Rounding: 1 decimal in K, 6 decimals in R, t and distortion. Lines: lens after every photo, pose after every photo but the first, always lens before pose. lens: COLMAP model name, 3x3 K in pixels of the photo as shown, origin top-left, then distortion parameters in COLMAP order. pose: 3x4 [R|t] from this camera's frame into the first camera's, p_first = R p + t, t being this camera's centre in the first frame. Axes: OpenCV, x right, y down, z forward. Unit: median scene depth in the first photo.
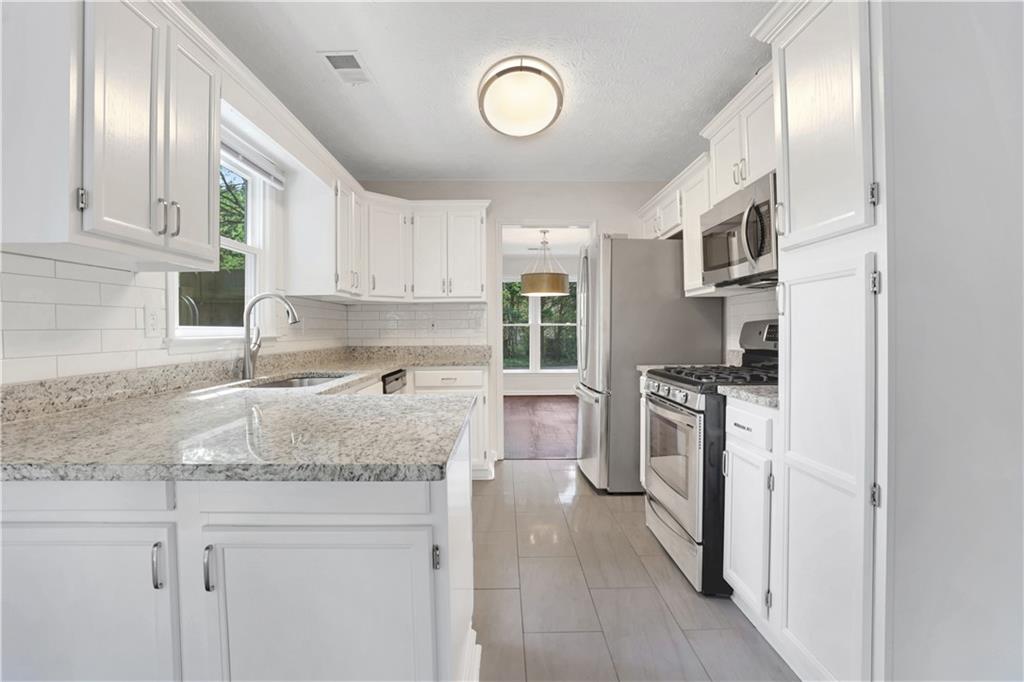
lens RADIAL K [[486.5, 0, 509.7], [0, 486.5, 323.4], [0, 0, 1]] dist [-0.001167, -0.000009]
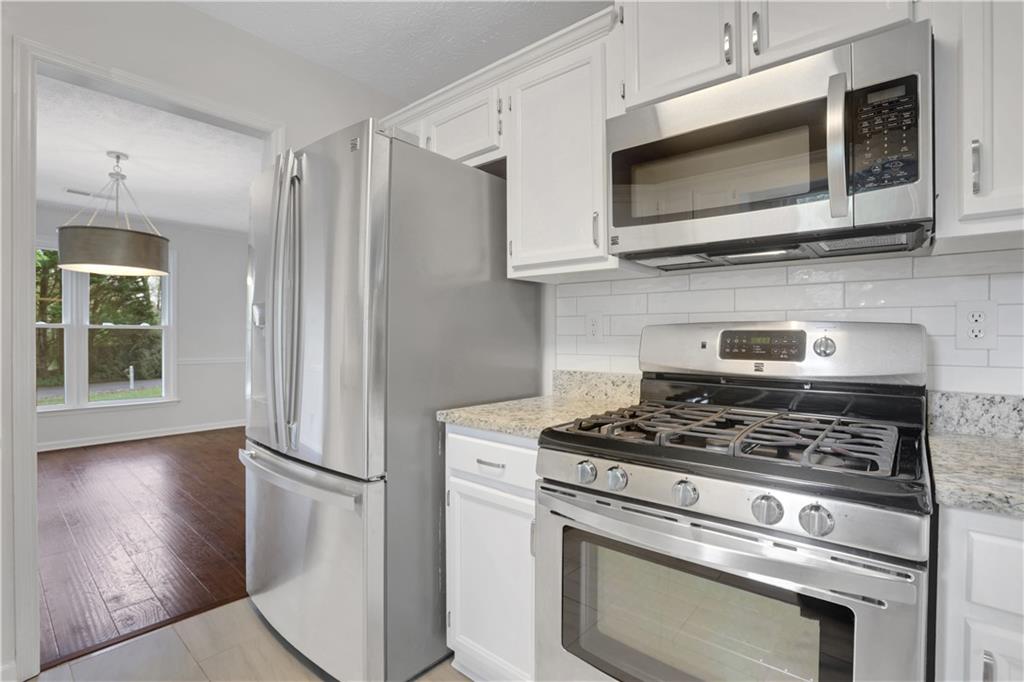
lens RADIAL K [[465.2, 0, 512.0], [0, 465.2, 341.0], [0, 0, 1]] dist [-0.051532, -0.000216]
pose [[0.648359, -0.014875, 0.761189, -0.033691], [-0.009691, 0.999567, 0.027787, 0.002205], [-0.761273, -0.025393, 0.647934, 0.506364]]
